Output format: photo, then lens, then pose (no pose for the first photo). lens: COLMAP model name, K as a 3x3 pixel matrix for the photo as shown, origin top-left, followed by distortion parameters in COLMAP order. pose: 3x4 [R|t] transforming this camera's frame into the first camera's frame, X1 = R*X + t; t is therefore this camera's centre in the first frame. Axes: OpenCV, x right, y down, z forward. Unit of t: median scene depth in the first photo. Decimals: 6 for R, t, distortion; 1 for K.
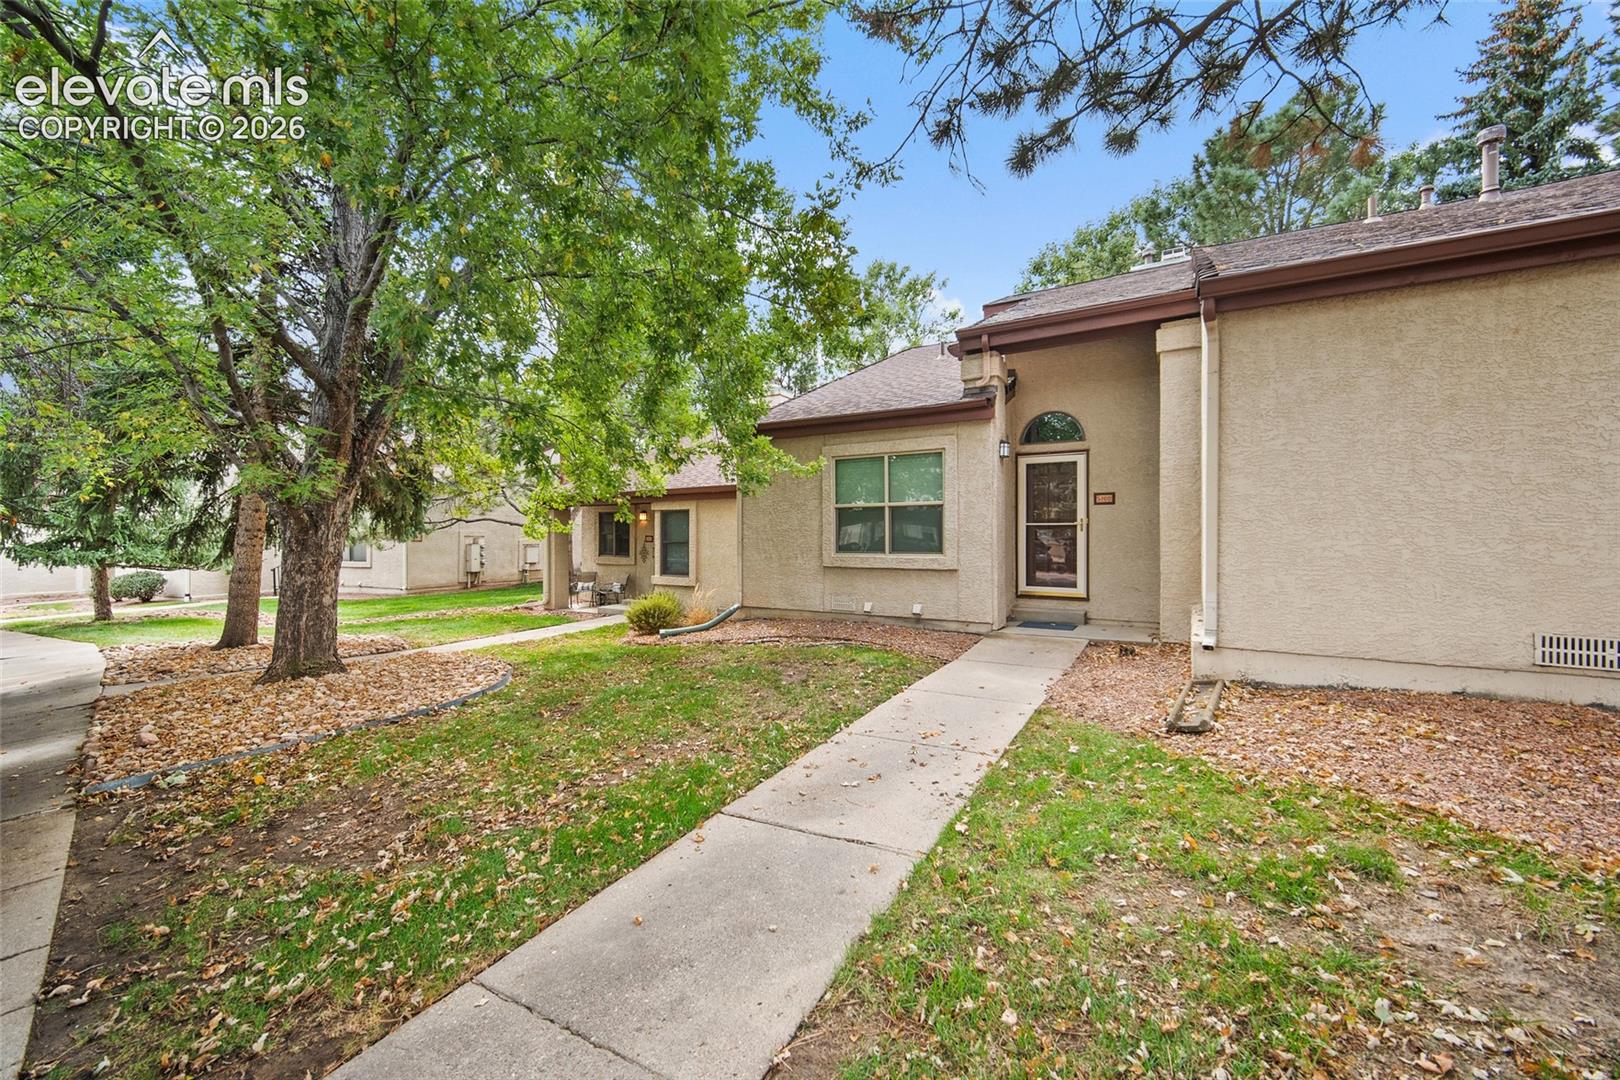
lens RADIAL K [[636.0, 0, 818.1], [0, 636.0, 531.2], [0, 0, 1]] dist [-0.001778, -0.000247]
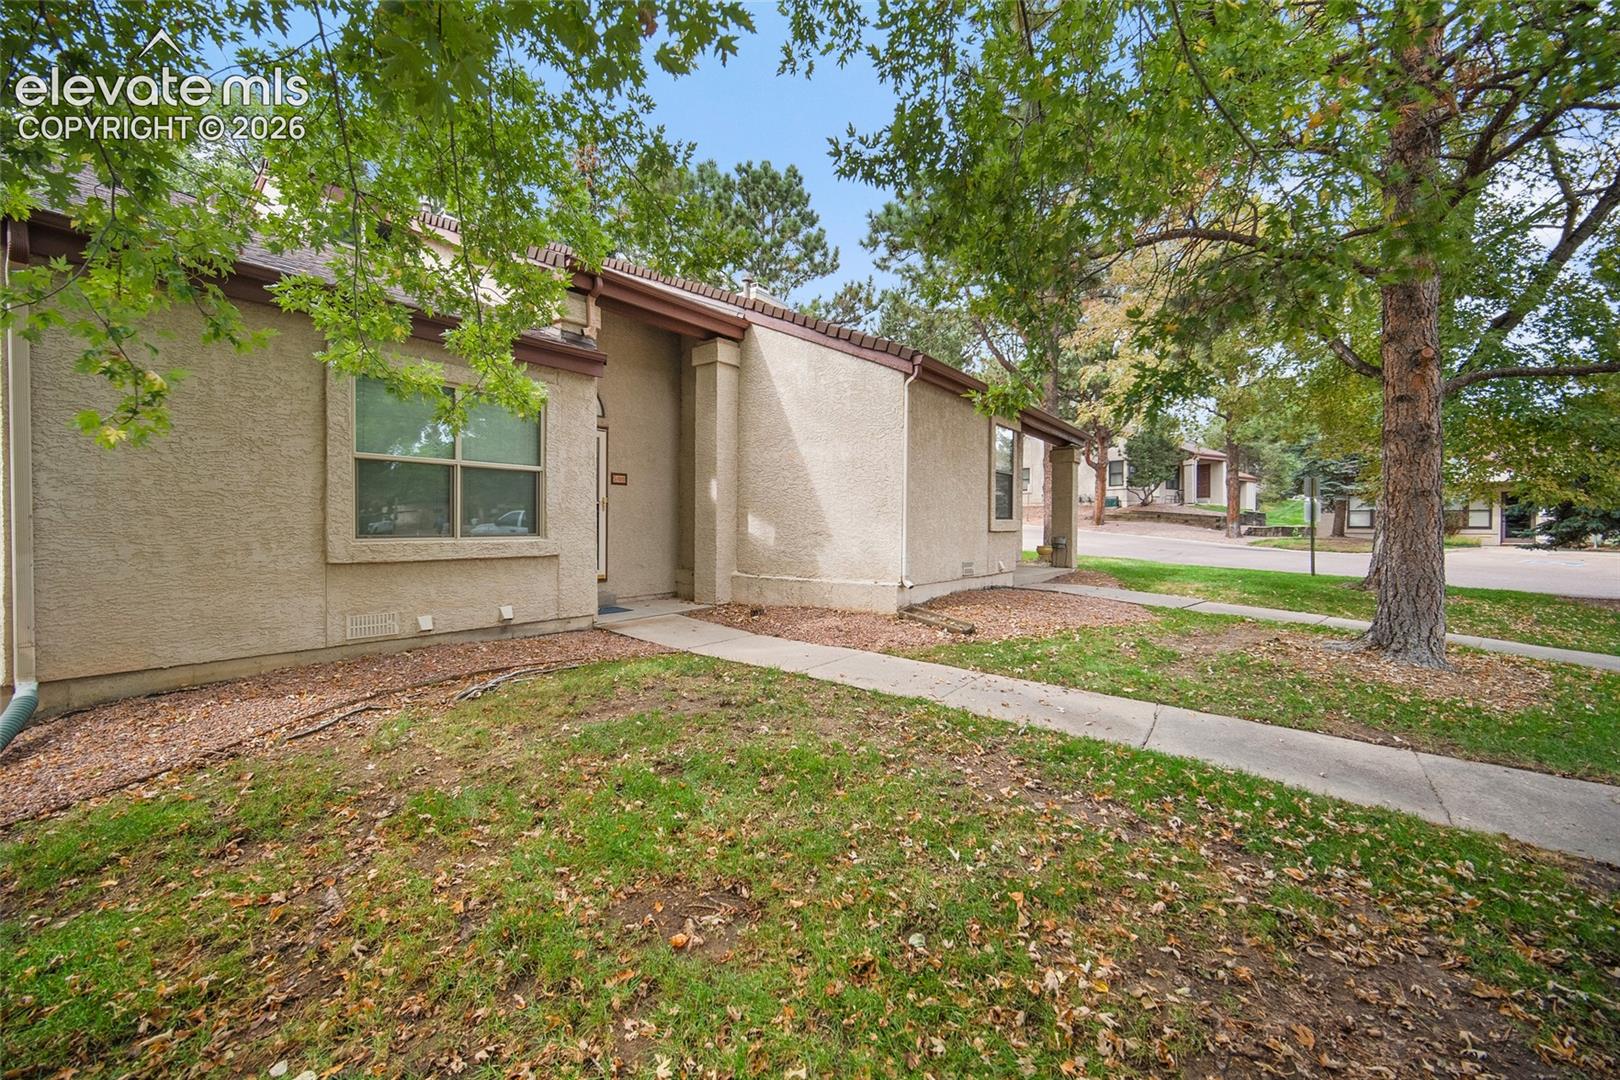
lens RADIAL K [[636.0, 0, 818.1], [0, 636.0, 531.2], [0, 0, 1]] dist [-0.001778, -0.000247]
pose [[0.103628, -0.008837, 0.994577, -0.506952], [-0.013367, 0.999858, 0.010277, 0.017219], [-0.994526, -0.014360, 0.103495, 0.554752]]
